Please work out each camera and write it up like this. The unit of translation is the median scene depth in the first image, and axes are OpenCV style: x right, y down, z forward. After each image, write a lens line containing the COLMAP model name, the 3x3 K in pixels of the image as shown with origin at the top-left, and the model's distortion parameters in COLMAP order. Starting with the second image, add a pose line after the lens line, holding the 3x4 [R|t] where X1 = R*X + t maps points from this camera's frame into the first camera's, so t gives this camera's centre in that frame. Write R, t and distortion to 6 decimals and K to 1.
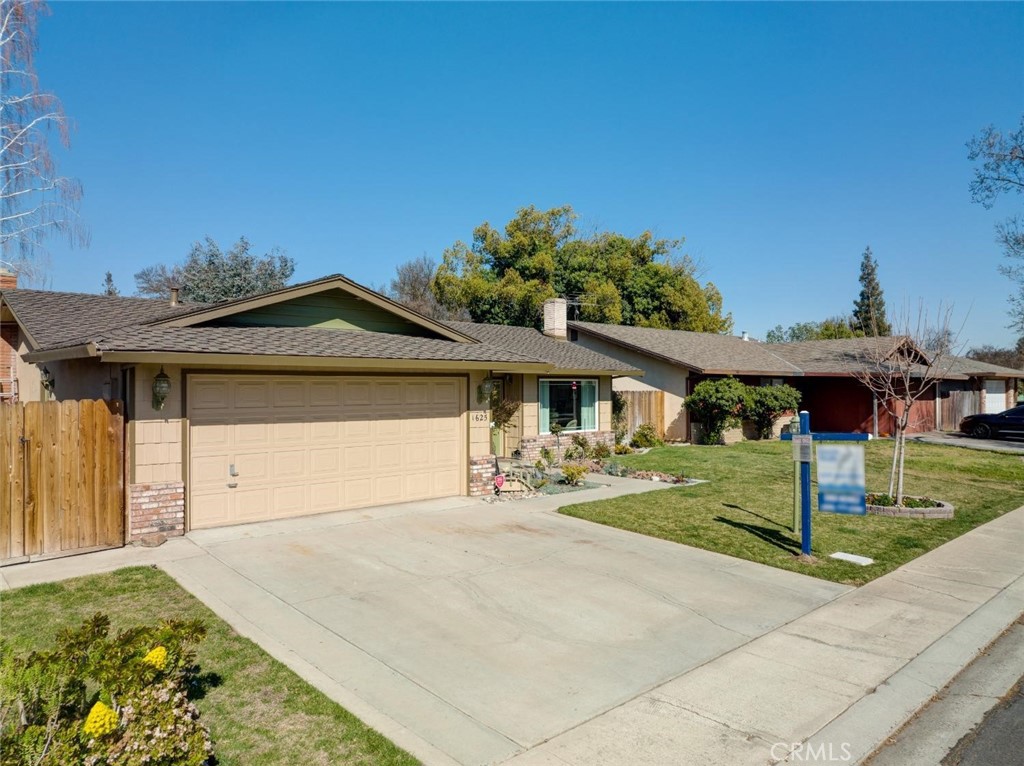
lens RADIAL K [[724.7, 0, 512.0], [0, 724.7, 383.0], [0, 0, 1]] dist [-0.032657, -0.001519]
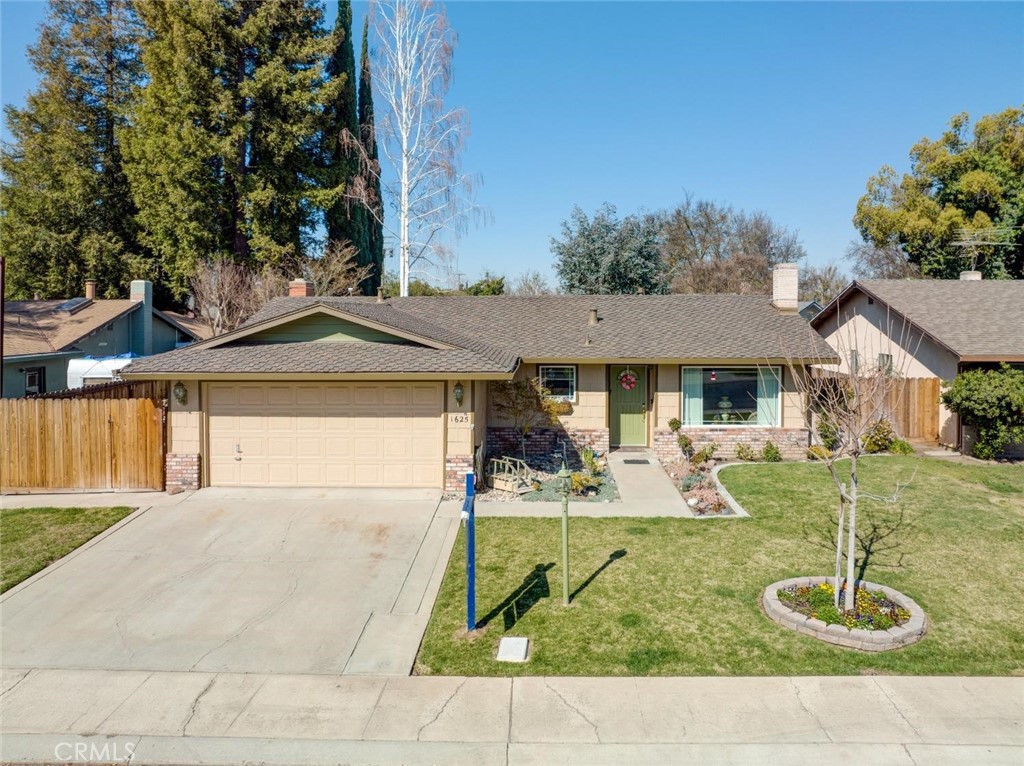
lens RADIAL K [[744.0, 0, 525.4], [0, 744.0, 325.3], [0, 0, 1]] dist [-0.027749, 0.002974]
pose [[0.713519, 0.017273, -0.700423, 0.555313], [0.004453, 0.999564, 0.029187, -0.086524], [0.700622, -0.023945, 0.713131, 0.192344]]
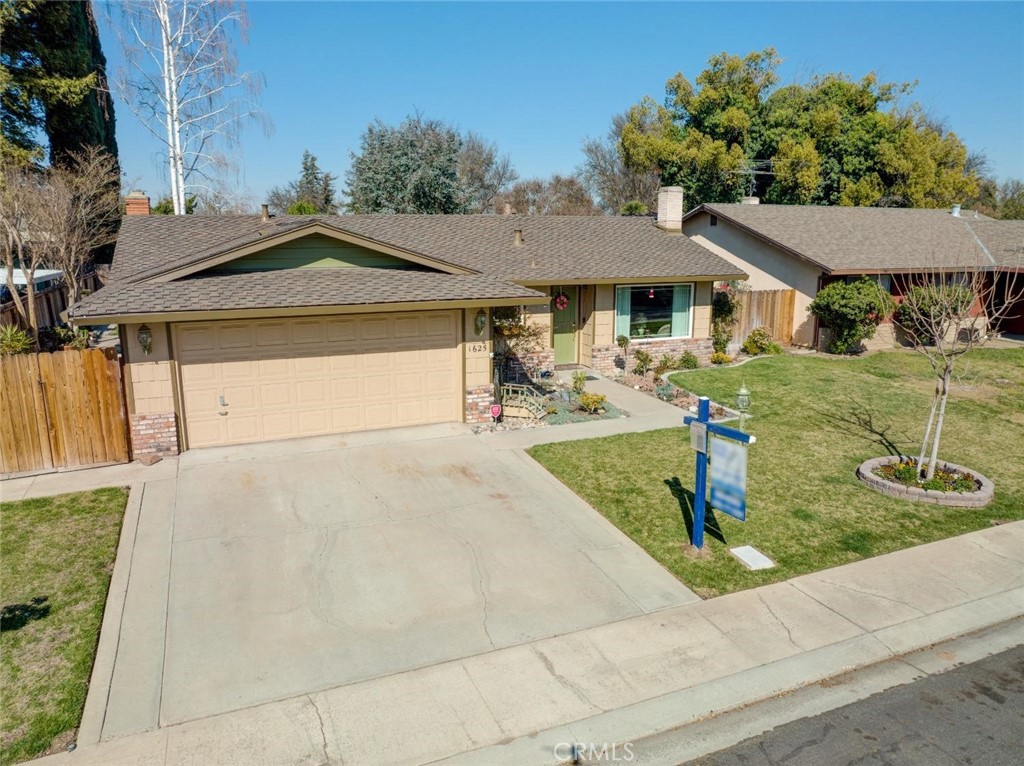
lens RADIAL K [[724.7, 0, 512.0], [0, 724.7, 383.0], [0, 0, 1]] dist [-0.032657, -0.001519]
pose [[0.938039, 0.073878, -0.338562, 0.242467], [0.000735, 0.976583, 0.215138, -0.086098], [0.346528, -0.202056, 0.916019, 0.048002]]
